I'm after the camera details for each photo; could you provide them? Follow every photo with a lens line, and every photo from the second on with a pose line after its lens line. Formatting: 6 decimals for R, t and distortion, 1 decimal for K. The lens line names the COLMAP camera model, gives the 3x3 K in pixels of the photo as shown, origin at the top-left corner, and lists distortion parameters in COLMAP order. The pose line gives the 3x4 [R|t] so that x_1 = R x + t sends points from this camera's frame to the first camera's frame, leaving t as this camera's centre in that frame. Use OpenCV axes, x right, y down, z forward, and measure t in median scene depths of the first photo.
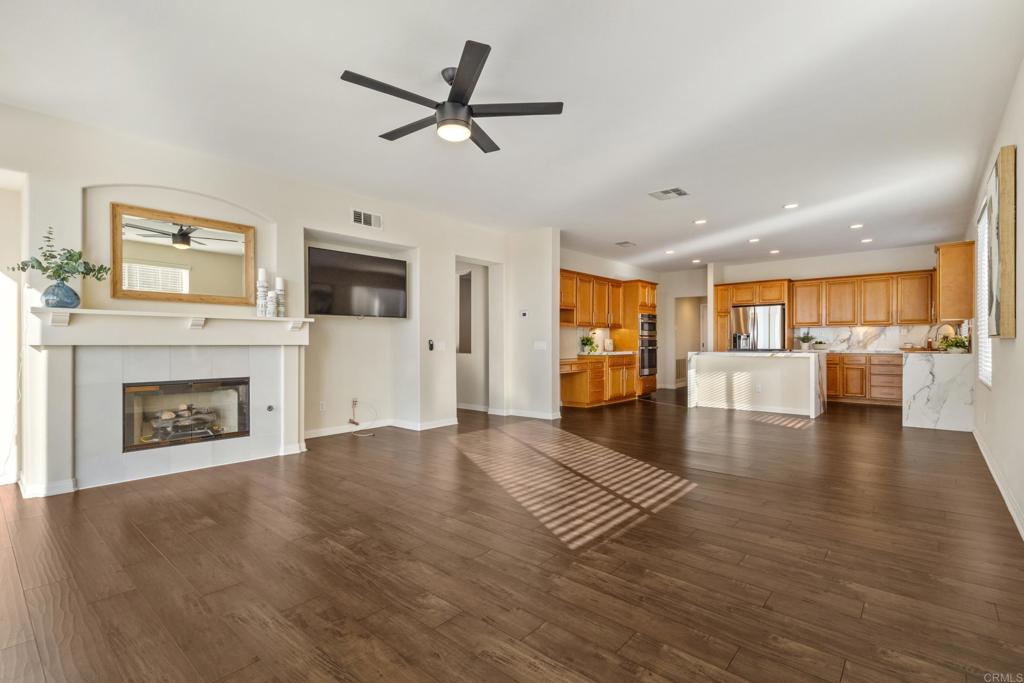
lens RADIAL K [[474.5, 0, 509.6], [0, 474.5, 343.6], [0, 0, 1]] dist [-0.000641, -0.000320]
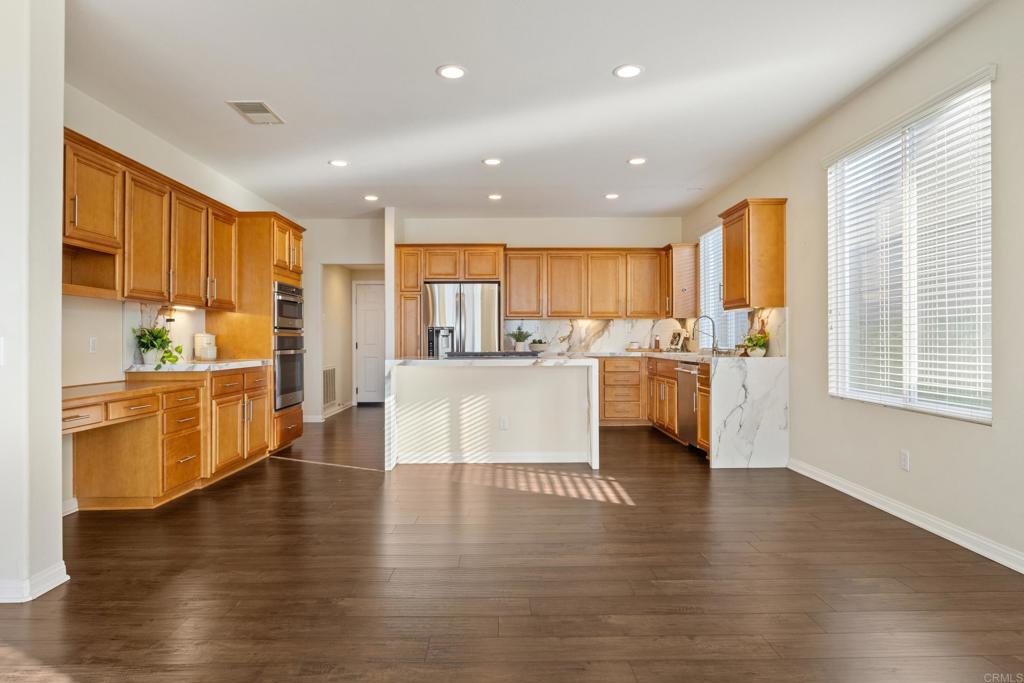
lens RADIAL K [[594.4, 0, 512.6], [0, 594.4, 340.3], [0, 0, 1]] dist [0.000518, 0.000094]
pose [[0.744775, 0.001332, 0.667314, 0.053075], [0.001788, 0.999990, -0.003992, -0.000619], [-0.667313, 0.004166, 0.744766, 0.416781]]
